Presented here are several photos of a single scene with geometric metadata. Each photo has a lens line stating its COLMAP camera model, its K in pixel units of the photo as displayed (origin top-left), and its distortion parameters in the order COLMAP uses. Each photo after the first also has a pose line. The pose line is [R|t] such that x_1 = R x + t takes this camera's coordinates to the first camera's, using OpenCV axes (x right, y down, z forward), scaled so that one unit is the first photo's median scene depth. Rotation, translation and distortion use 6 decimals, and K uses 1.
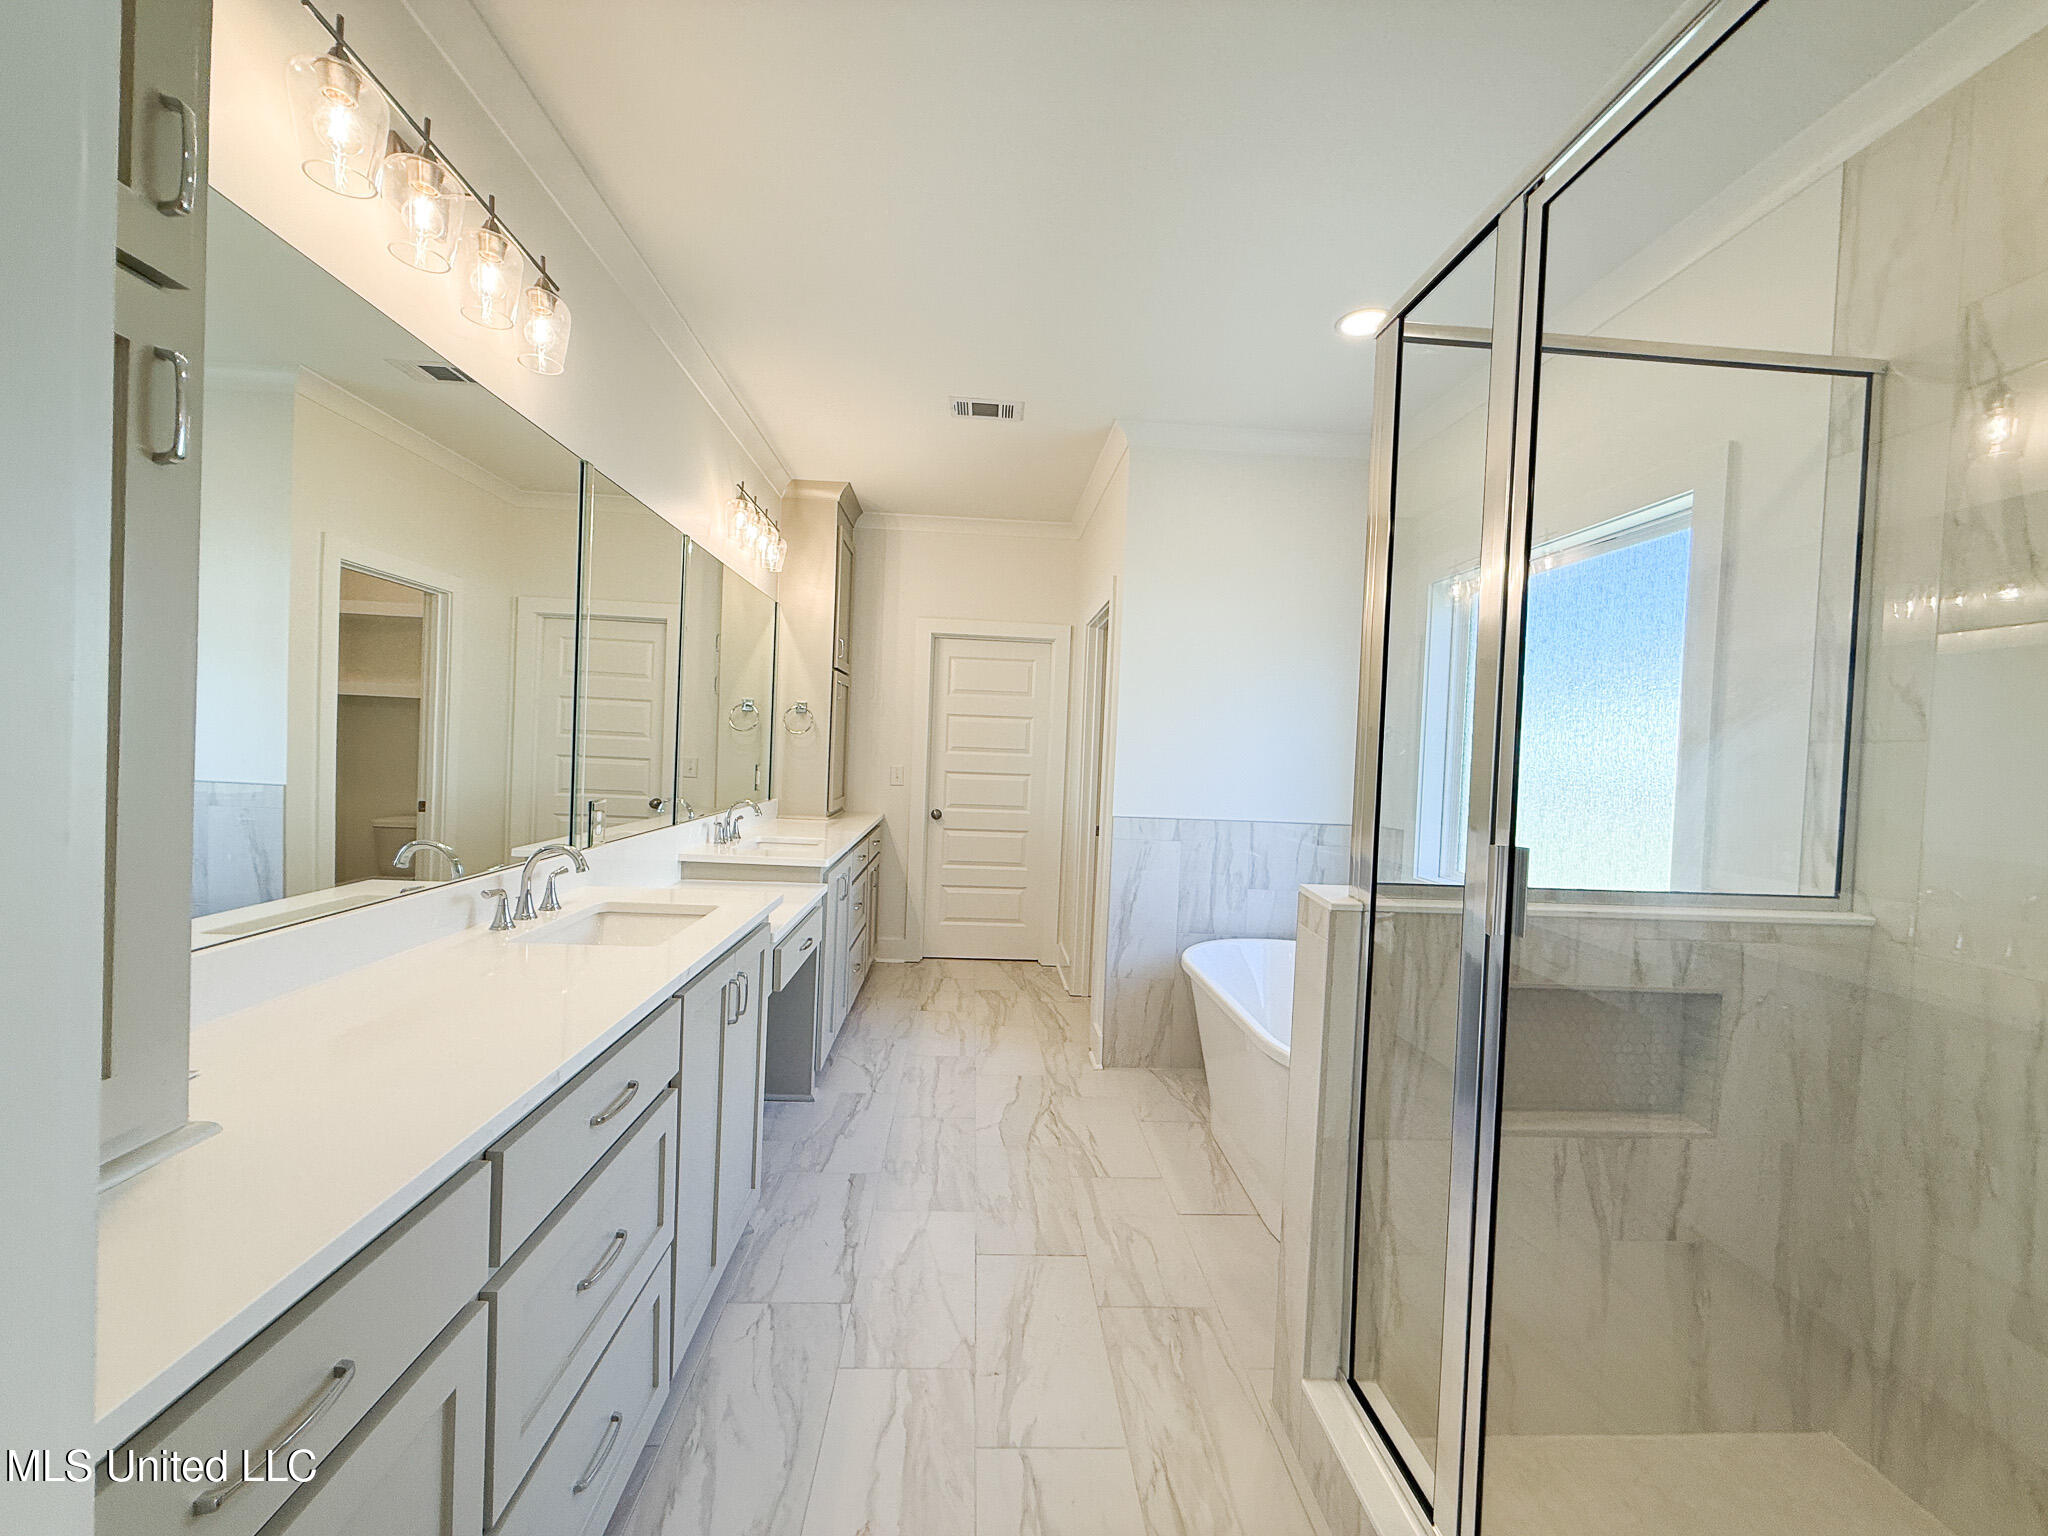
lens RADIAL K [[813.0, 0, 1024.8], [0, 813.0, 765.1], [0, 0, 1]] dist [0.000407, -0.001083]
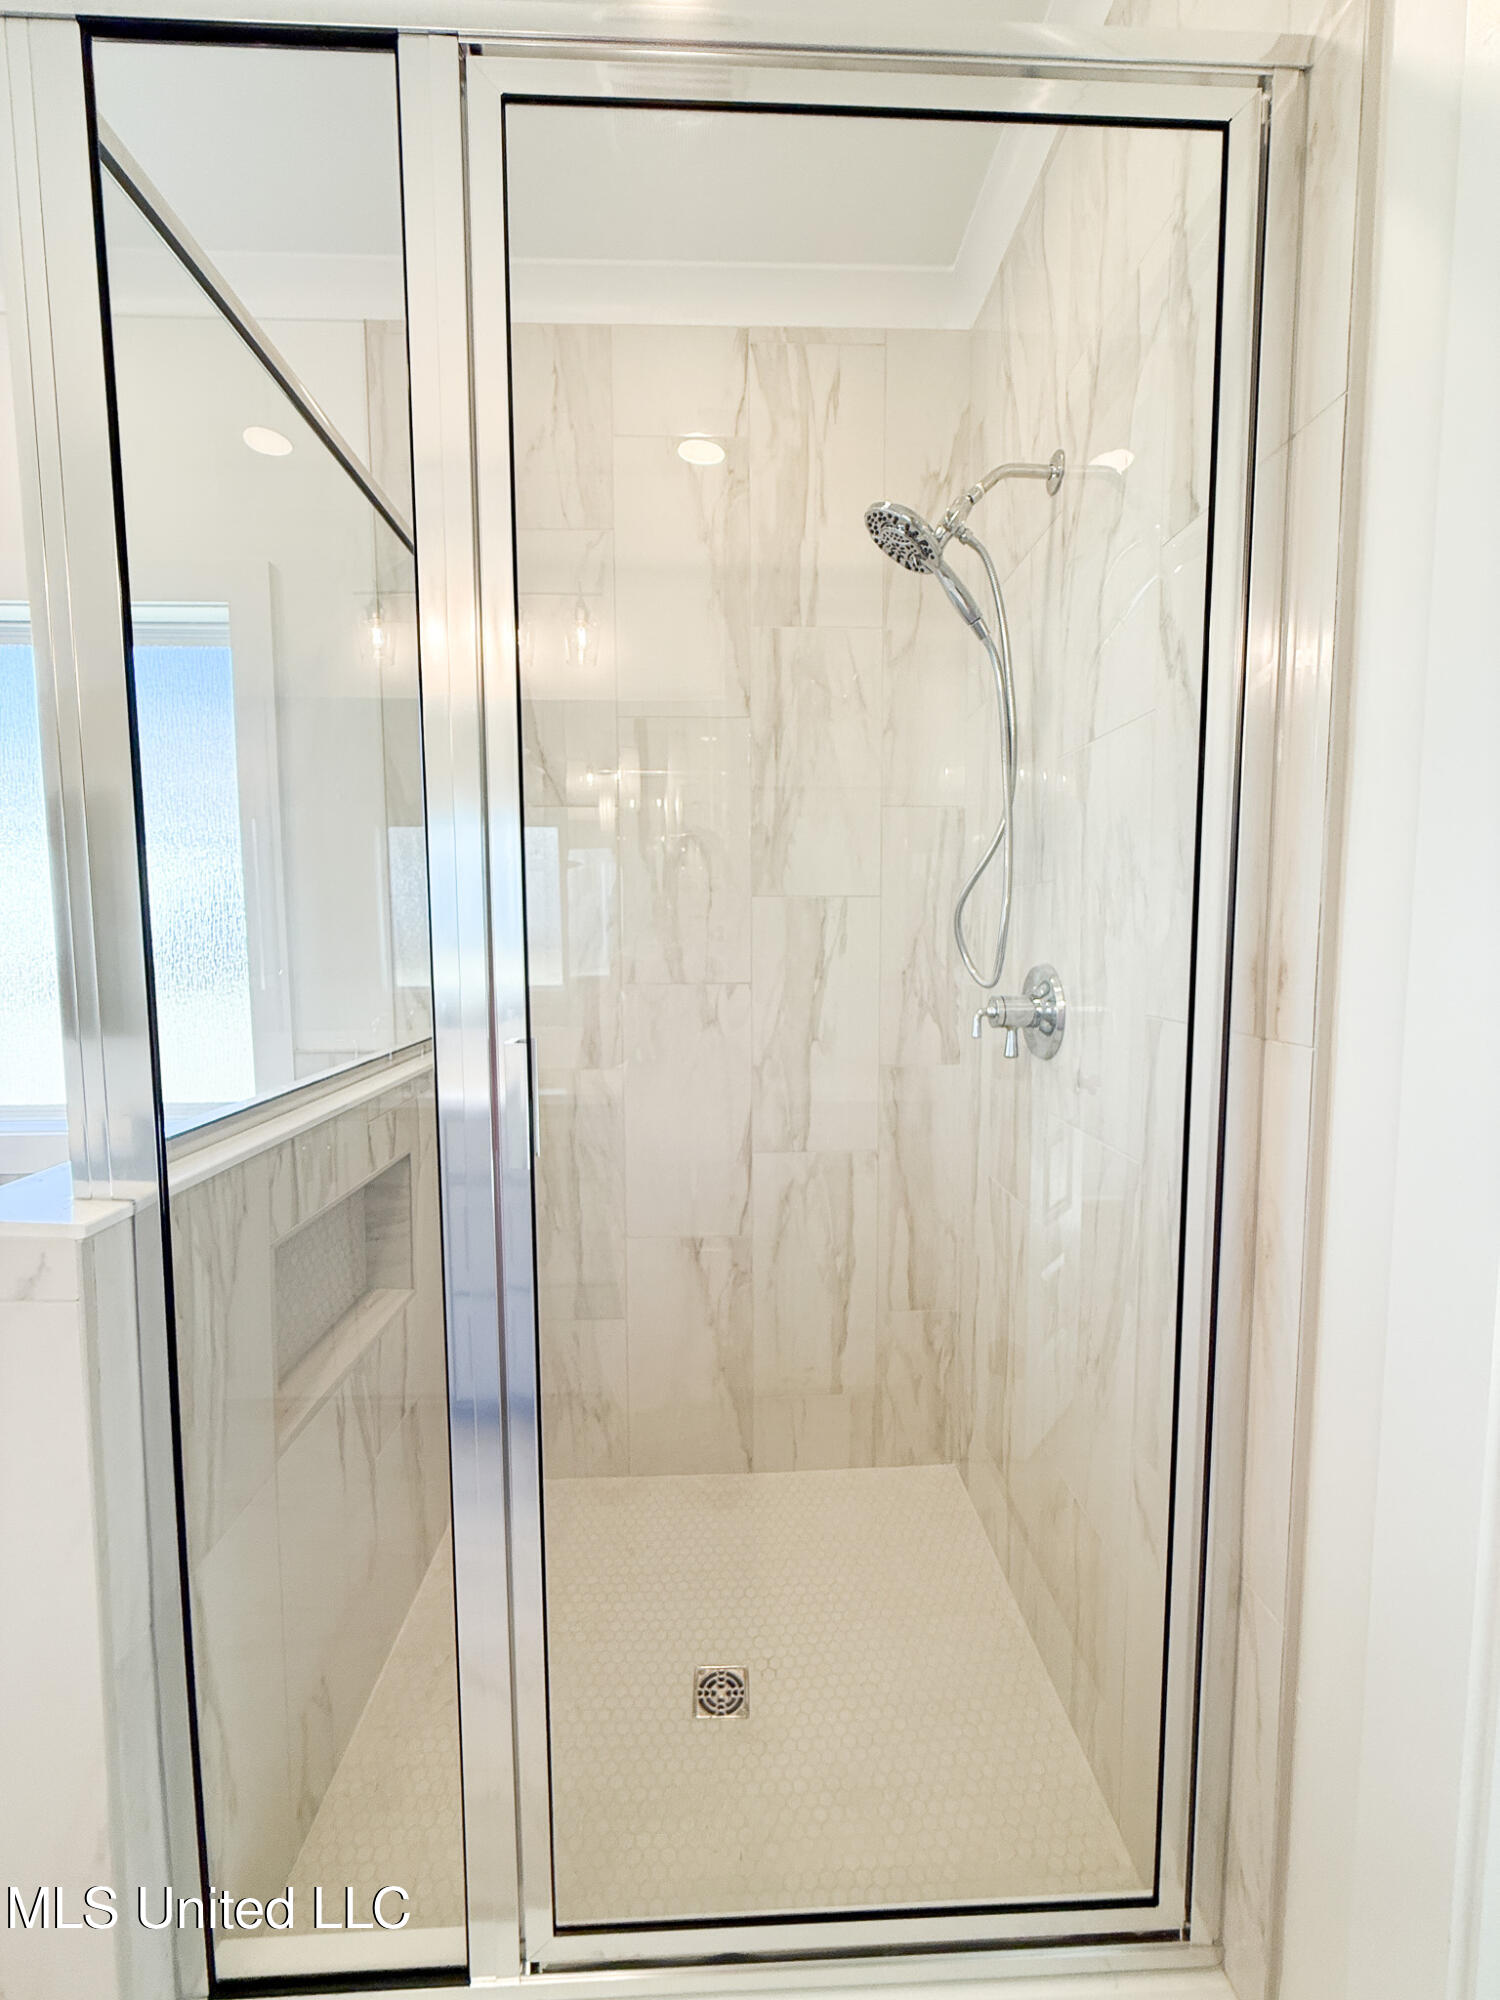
lens RADIAL K [[824.0, 0, 748.3], [0, 824.0, 997.8], [0, 0, 1]] dist [-0.002061, -0.000141]
pose [[0.024205, -0.110308, 0.993603, -0.089876], [0.031747, 0.993477, 0.109521, -0.004651], [-0.999203, 0.028893, 0.027549, 0.578984]]
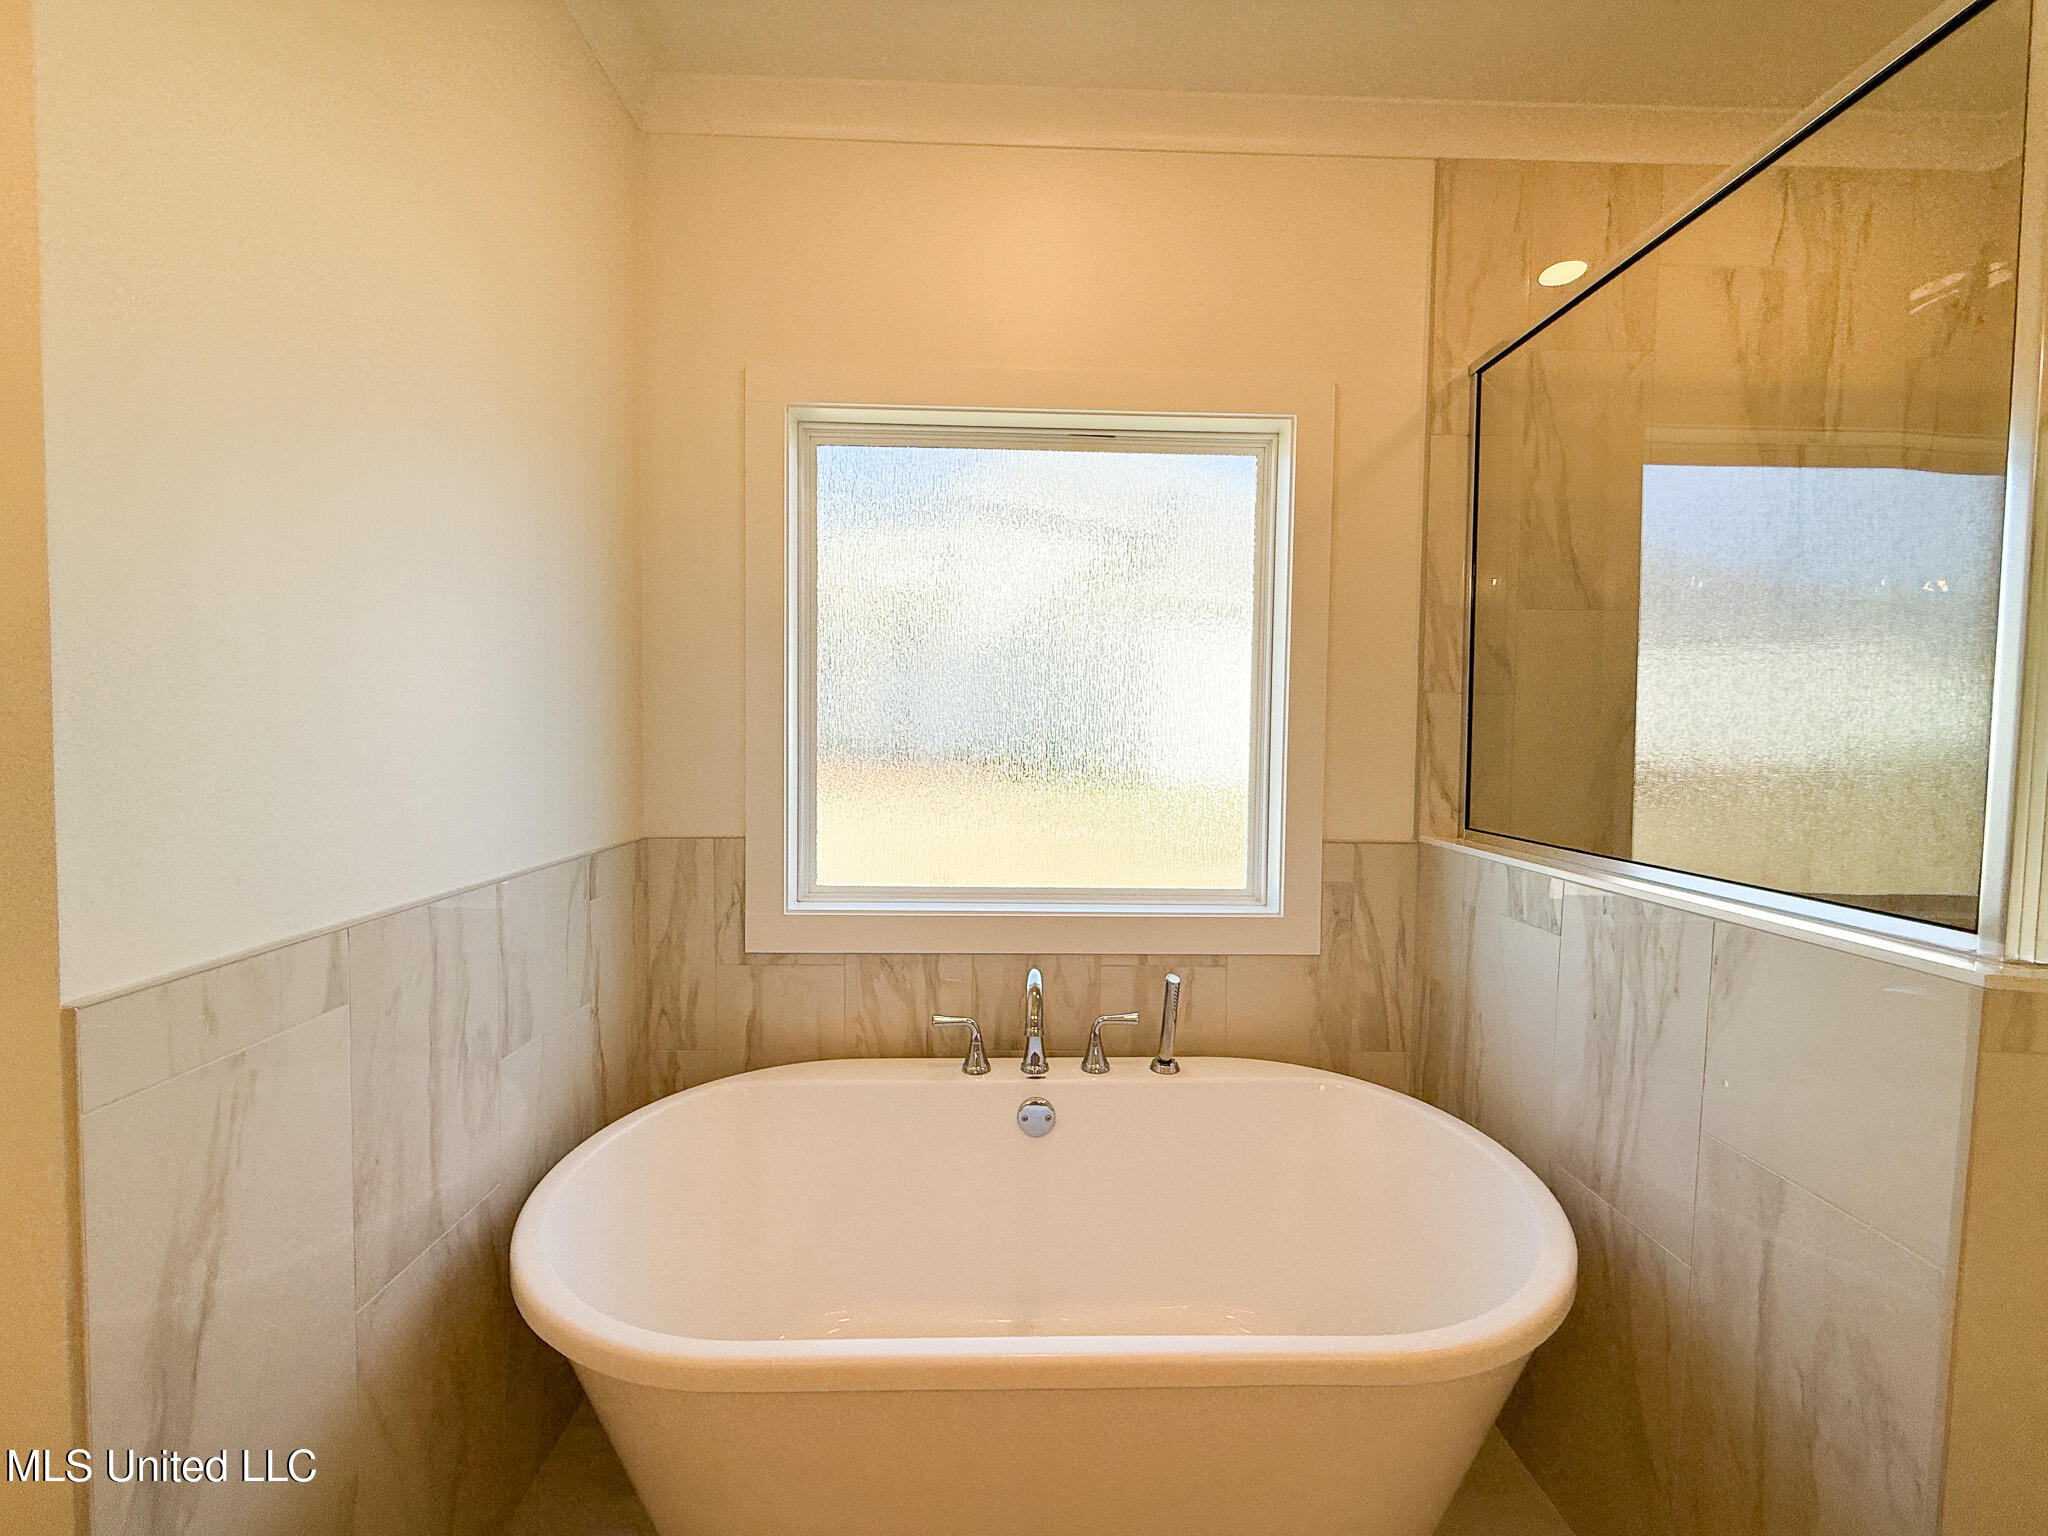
lens RADIAL K [[805.0, 0, 1019.5], [0, 805.0, 768.6], [0, 0, 1]] dist [-0.002454, -0.000299]
pose [[0.054355, -0.074196, 0.995761, -0.151891], [0.012995, 0.997204, 0.073594, -0.015015], [-0.998437, 0.008940, 0.055167, 1.494927]]
